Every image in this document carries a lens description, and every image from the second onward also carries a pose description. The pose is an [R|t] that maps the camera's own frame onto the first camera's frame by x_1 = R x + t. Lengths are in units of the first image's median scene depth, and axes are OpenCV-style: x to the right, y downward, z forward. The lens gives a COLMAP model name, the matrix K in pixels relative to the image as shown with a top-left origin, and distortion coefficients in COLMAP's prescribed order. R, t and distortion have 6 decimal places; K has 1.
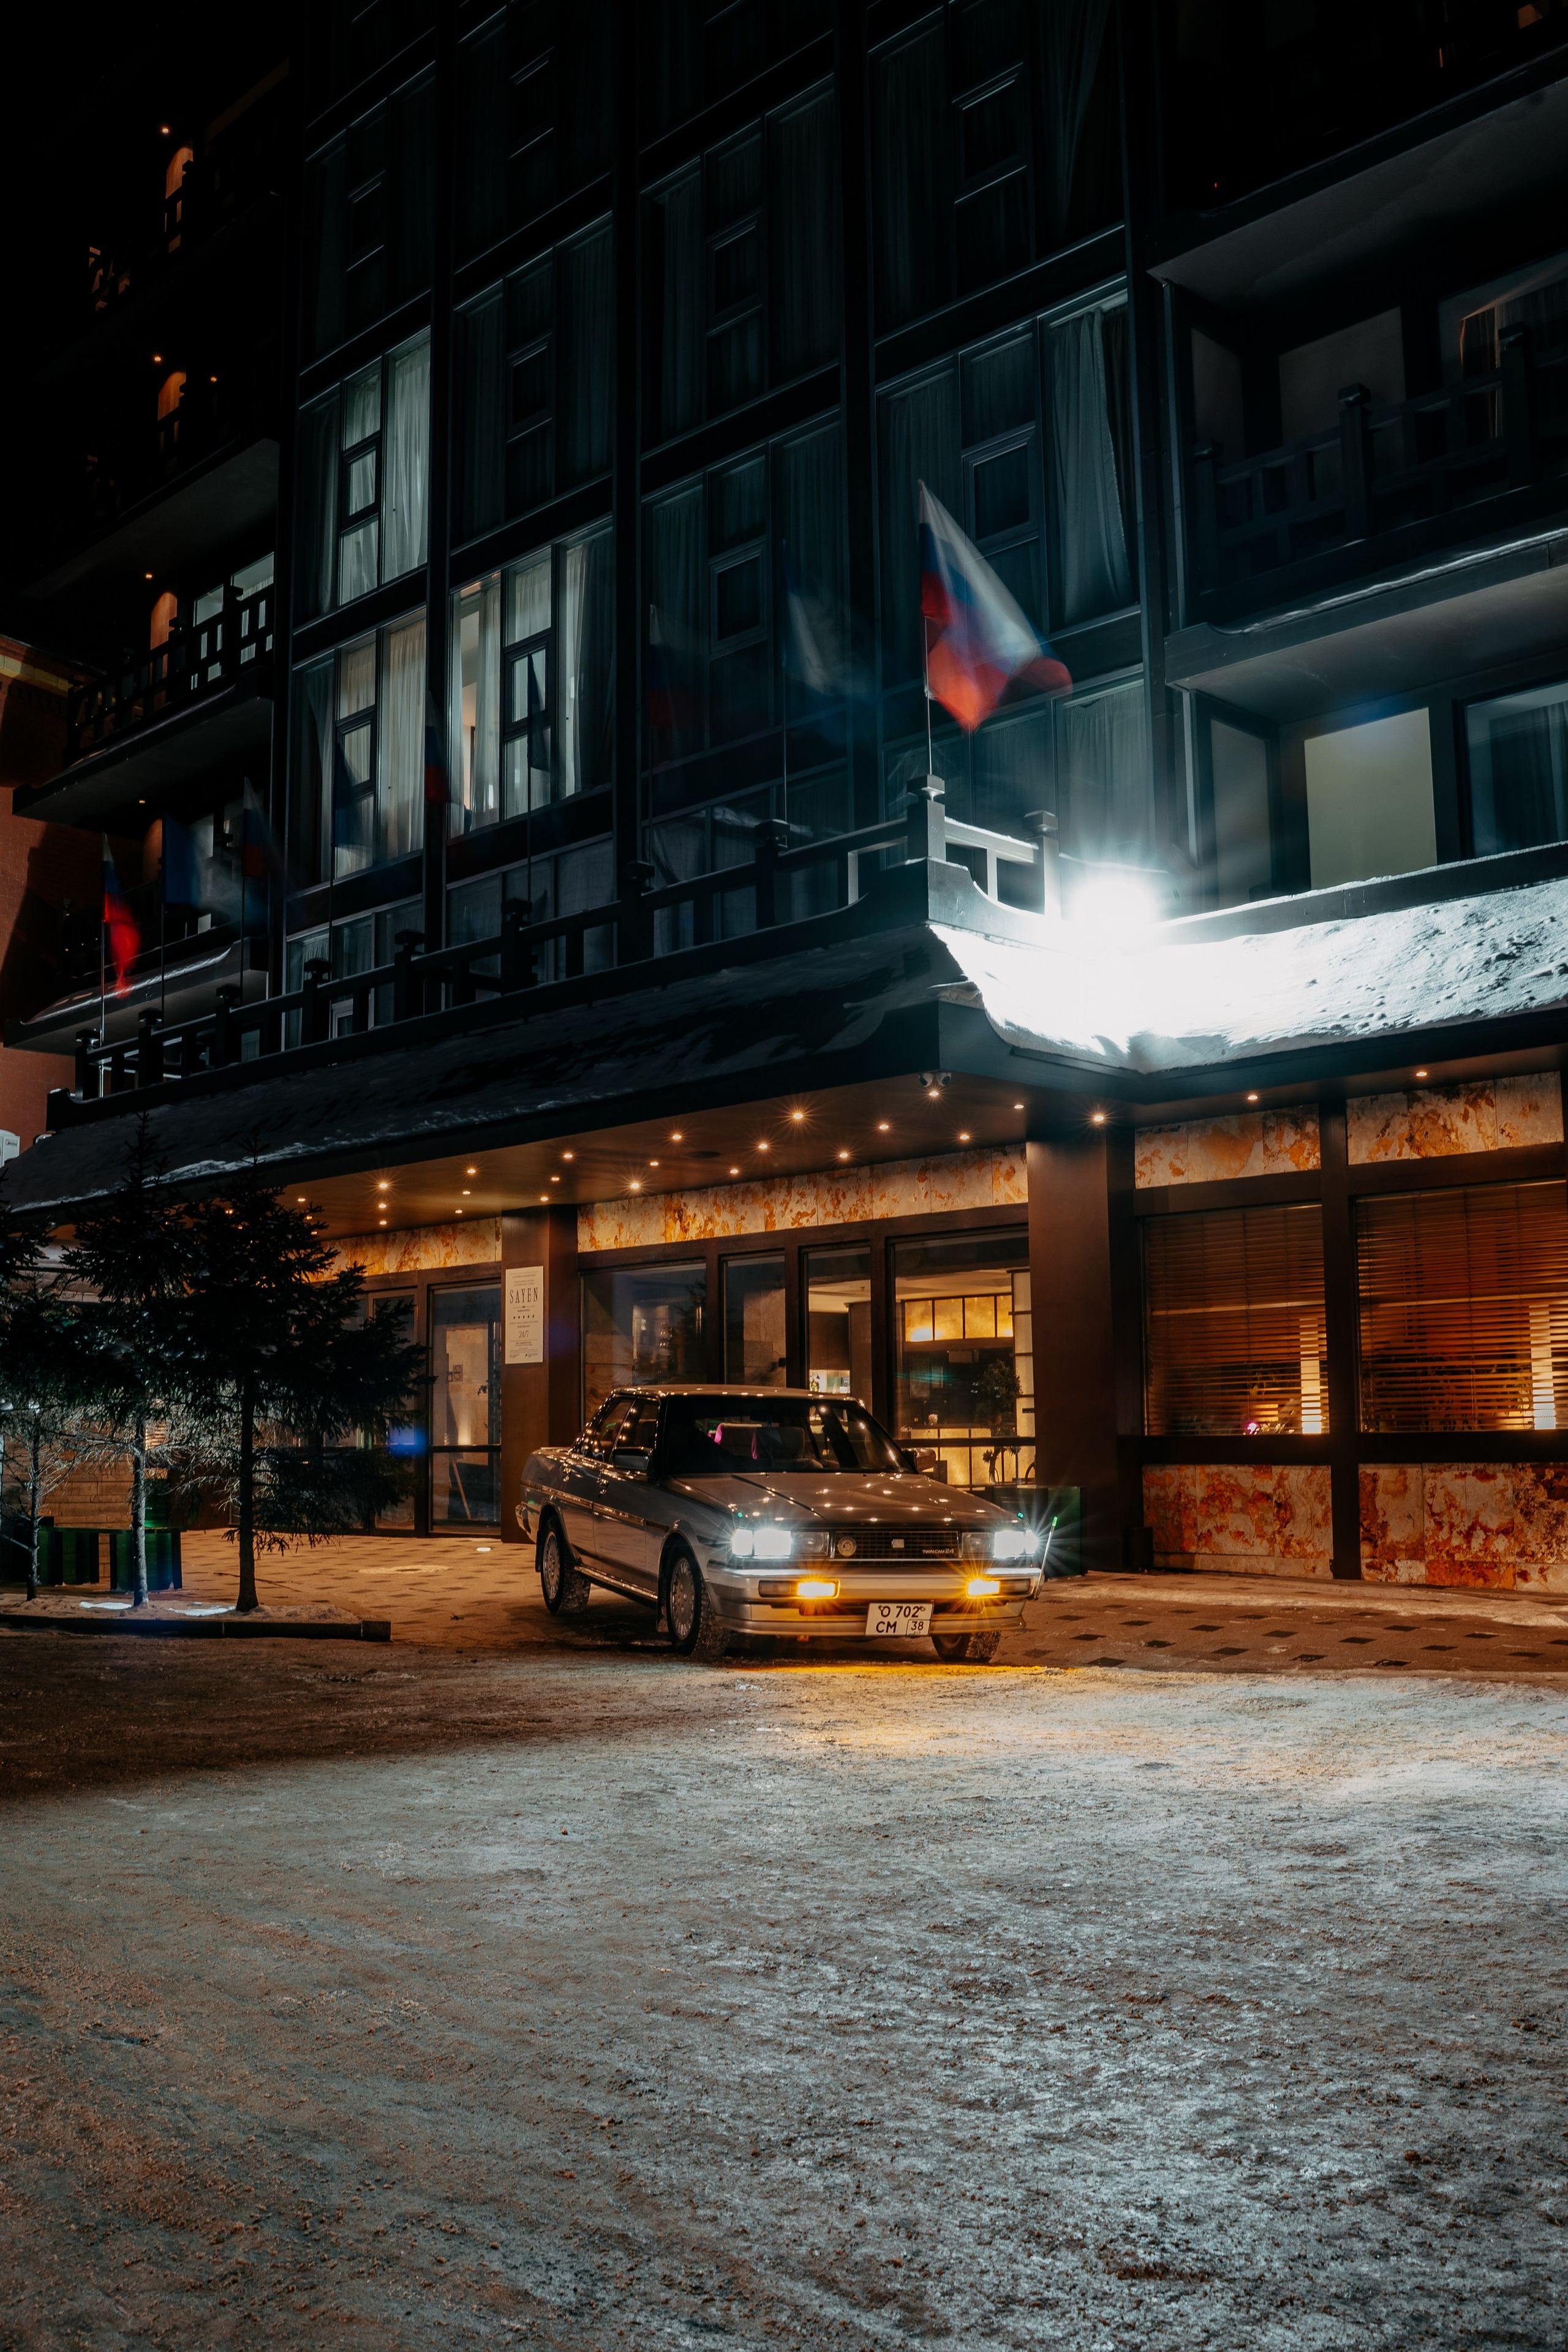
lens RADIAL K [[2165.6, 0, 735.8], [0, 2165.6, 1204.8], [0, 0, 1]] dist [-0.082863, 0.003530]
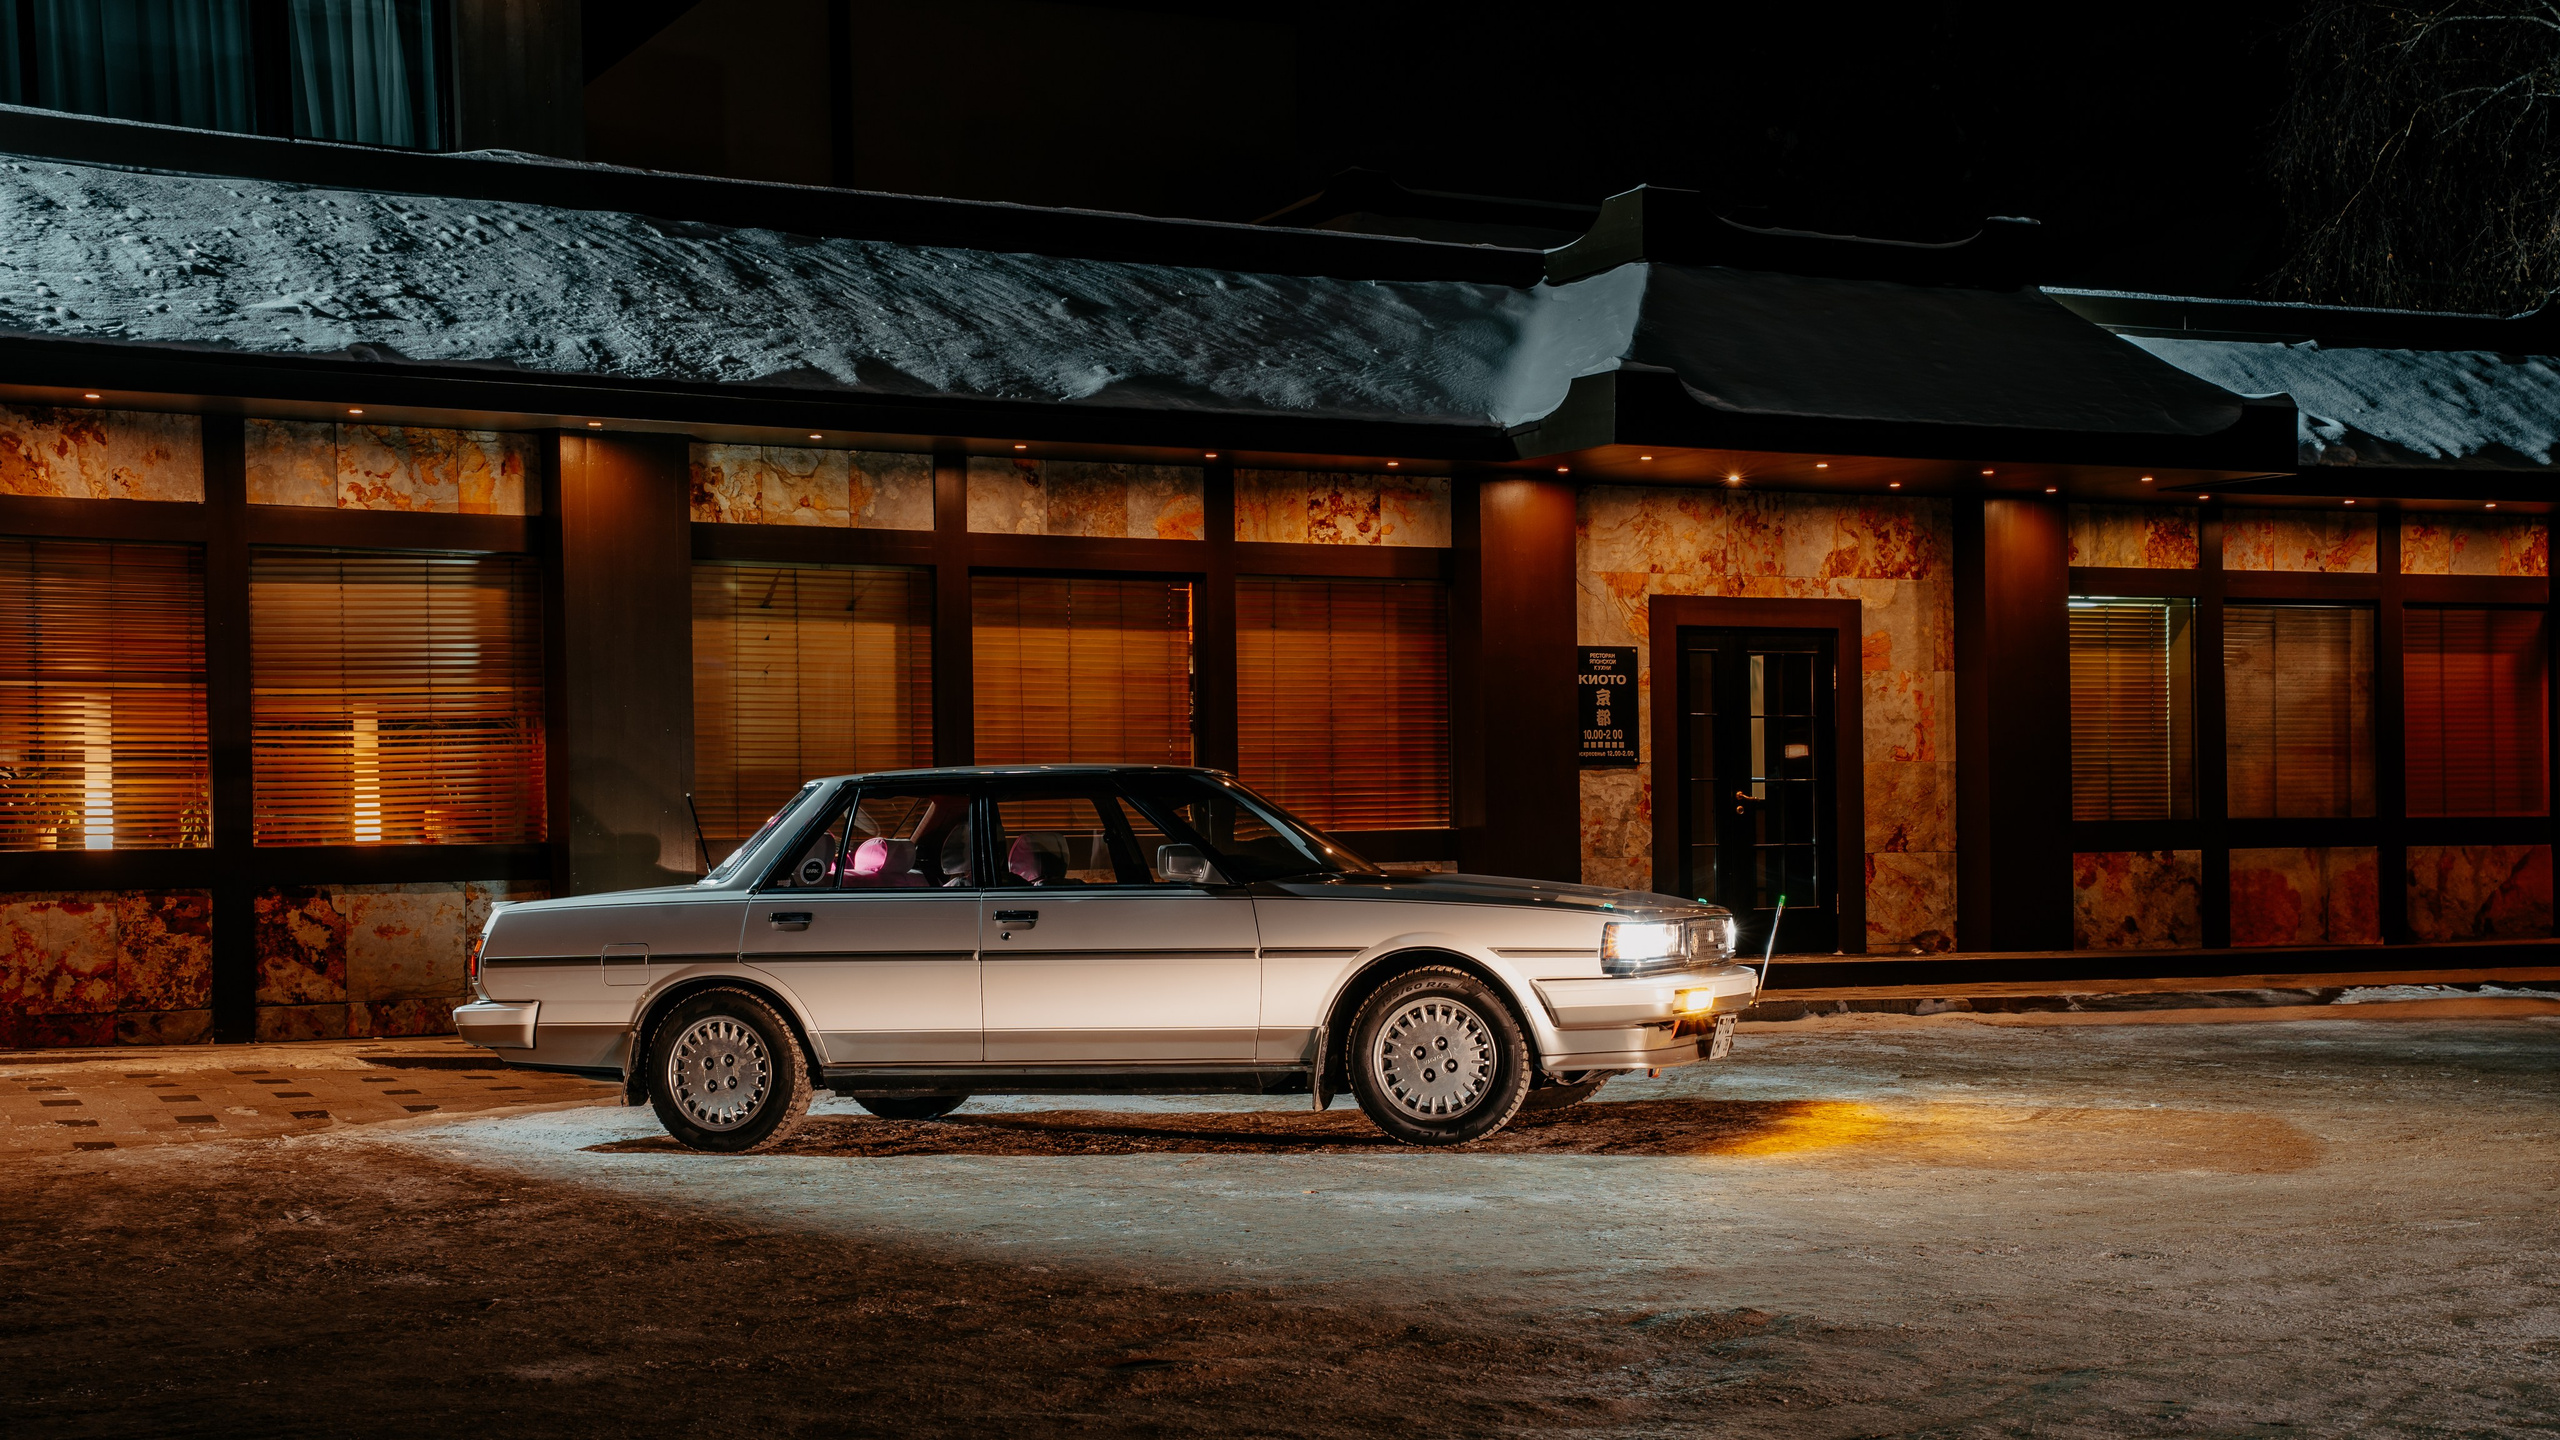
lens RADIAL K [[3227.1, 0, 1273.8], [0, 3227.1, 828.4], [0, 0, 1]] dist [0.148896, 0.298750]
pose [[0.281573, 0.006034, 0.959521, -0.653540], [-0.097296, 0.995006, 0.022295, 0.024560], [-0.954594, -0.099635, 0.280754, 0.213206]]
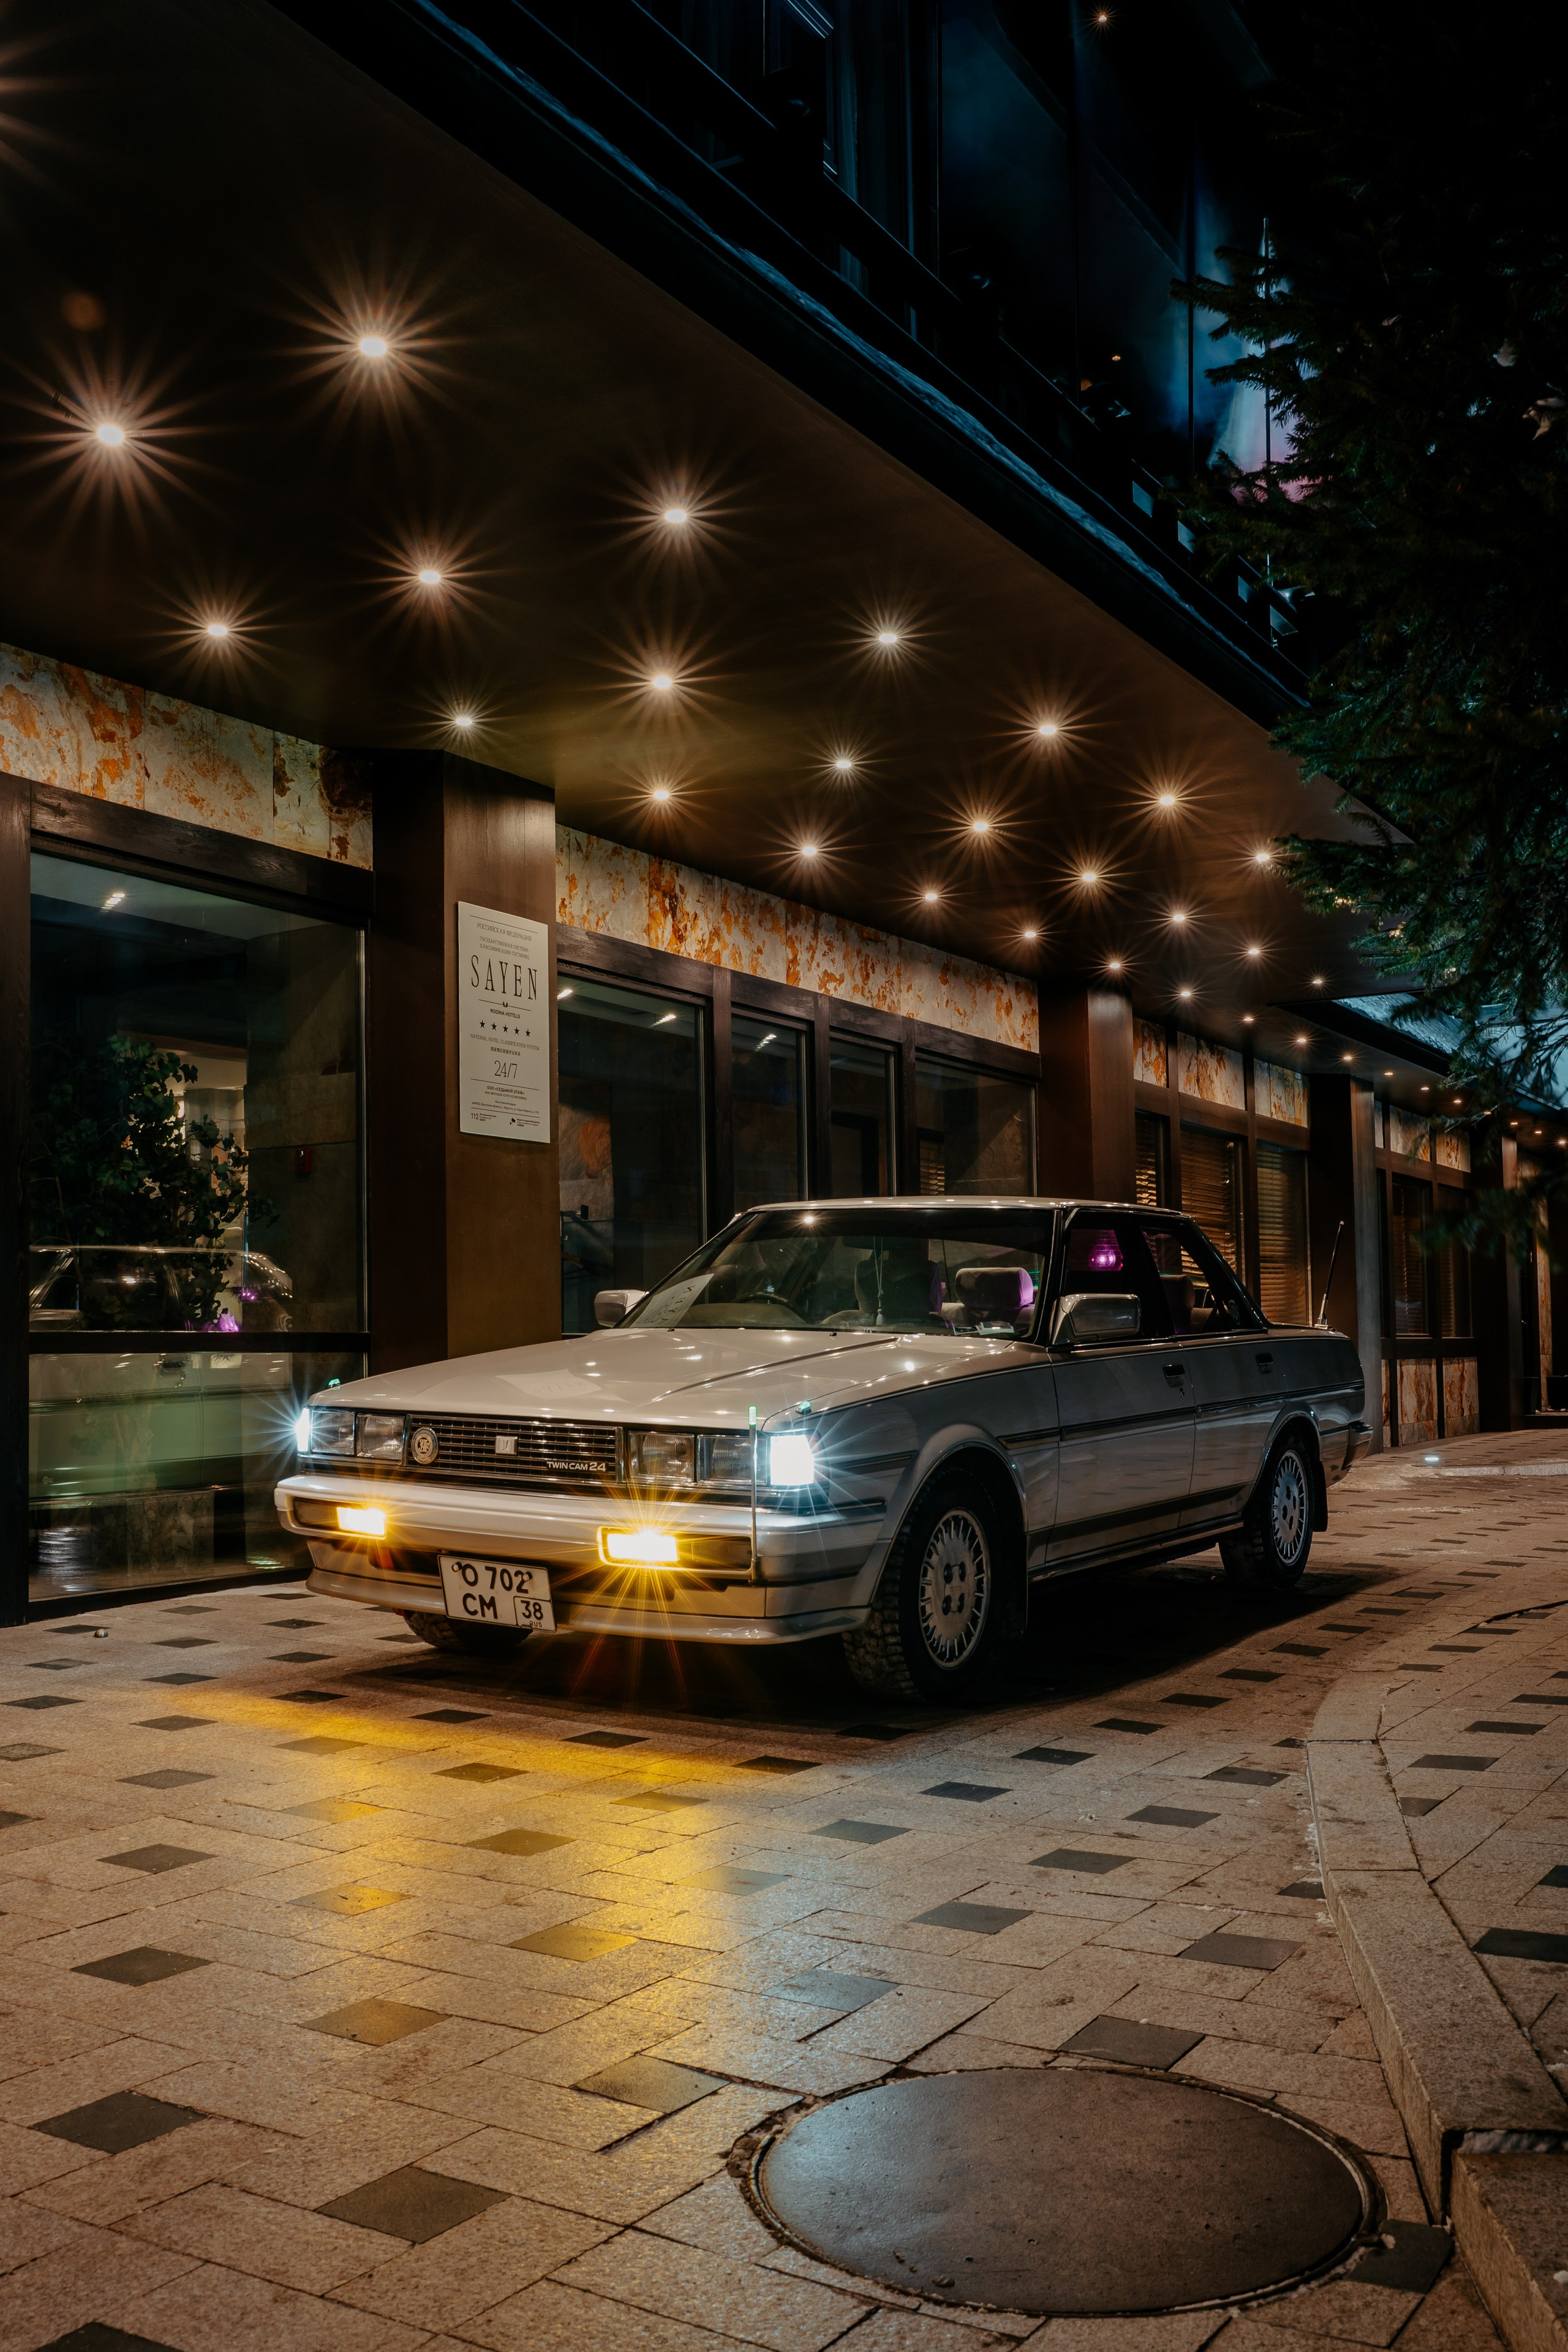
lens RADIAL K [[2165.6, 0, 735.8], [0, 2165.6, 1204.8], [0, 0, 1]] dist [-0.082863, 0.003530]
pose [[-0.237277, 0.082168, 0.967961, -0.692209], [-0.093337, 0.989878, -0.106908, 0.171180], [-0.966948, -0.115714, -0.227206, 1.427668]]
